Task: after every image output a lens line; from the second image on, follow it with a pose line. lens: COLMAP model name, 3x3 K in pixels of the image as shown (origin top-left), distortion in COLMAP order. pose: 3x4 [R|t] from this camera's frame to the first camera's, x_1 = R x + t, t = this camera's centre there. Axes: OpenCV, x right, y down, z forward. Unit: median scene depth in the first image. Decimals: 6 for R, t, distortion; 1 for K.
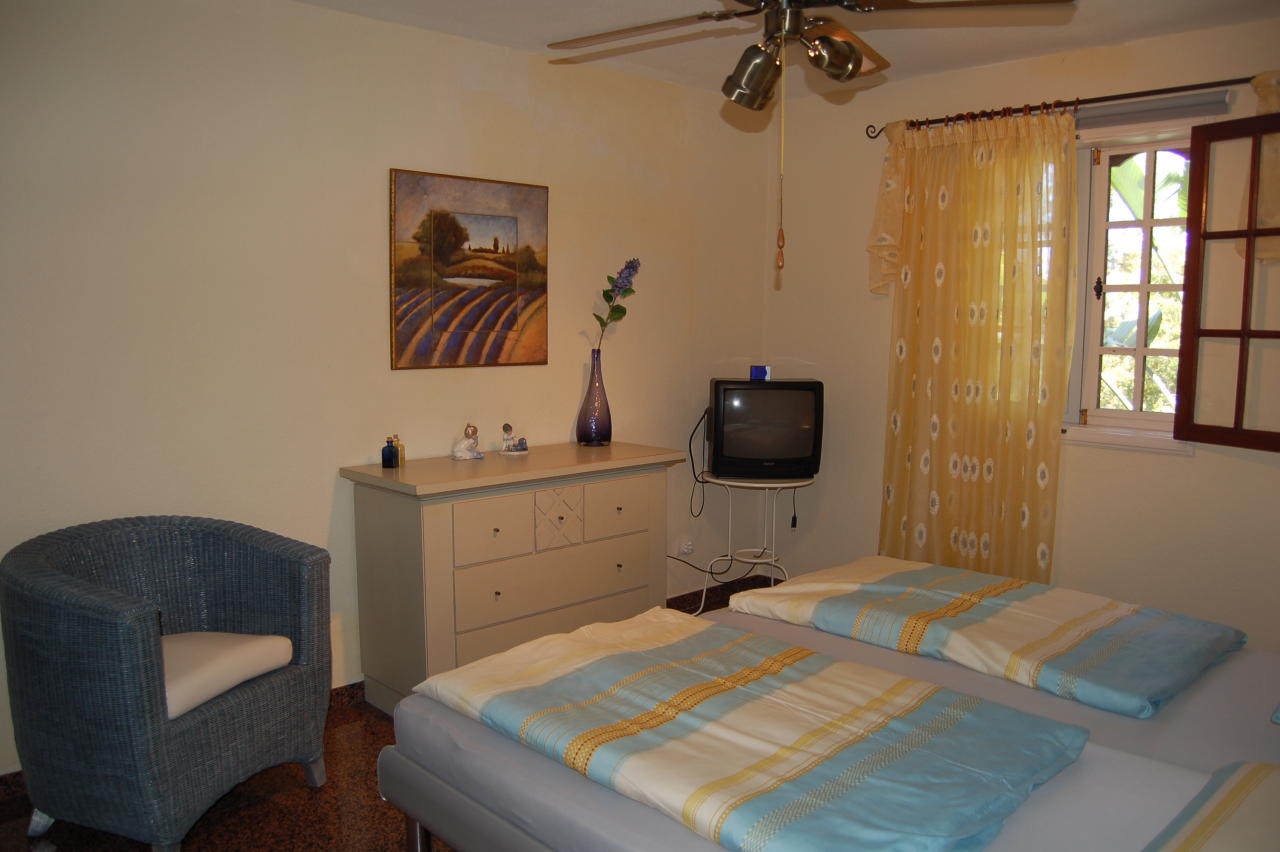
lens RADIAL K [[978.1, 0, 649.1], [0, 978.1, 423.3], [0, 0, 1]] dist [-0.090662, -0.006066]
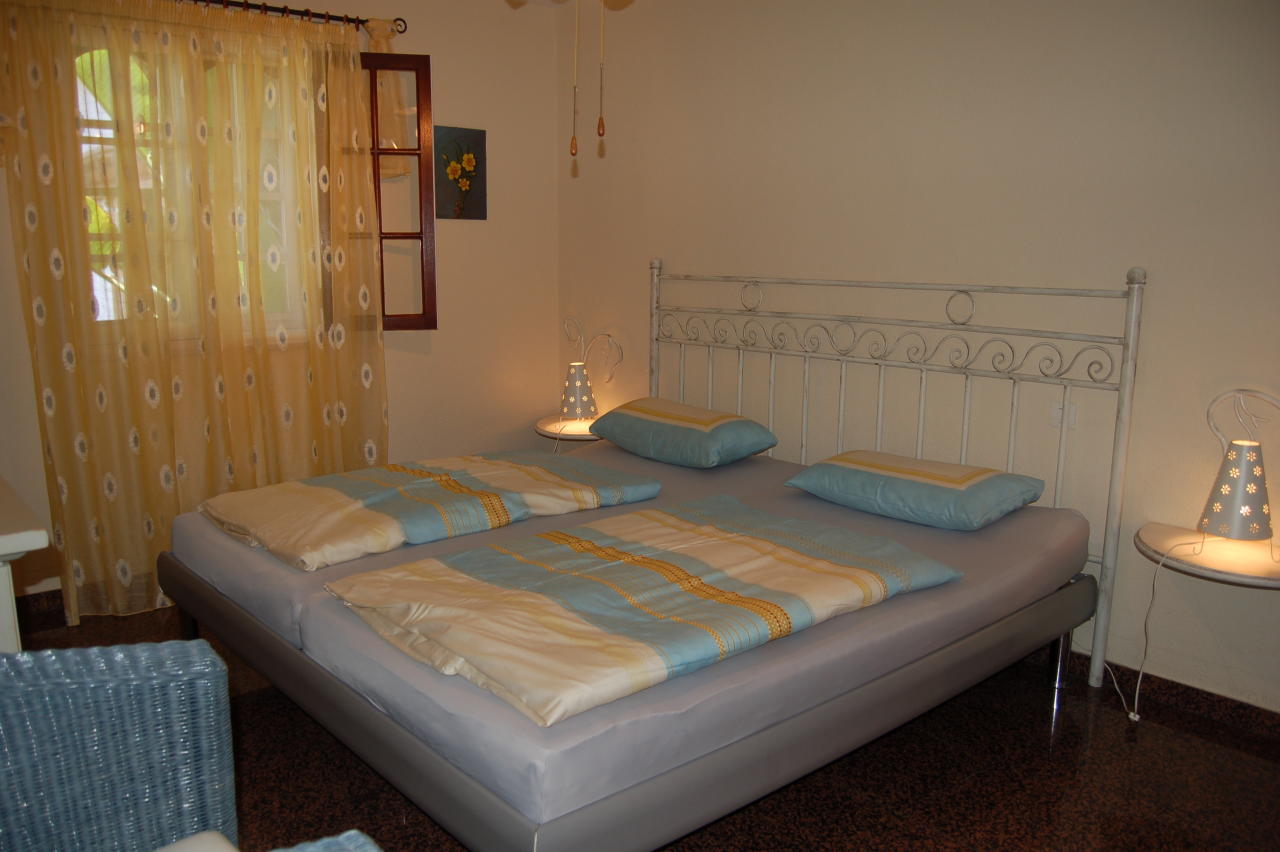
lens RADIAL K [[978.1, 0, 648.2], [0, 978.1, 432.7], [0, 0, 1]] dist [-0.090662, -0.006066]
pose [[0.036377, -0.176767, 0.983580, -0.930734], [0.094492, 0.980430, 0.172706, -0.044331], [-0.994861, 0.086658, 0.052368, 0.924747]]
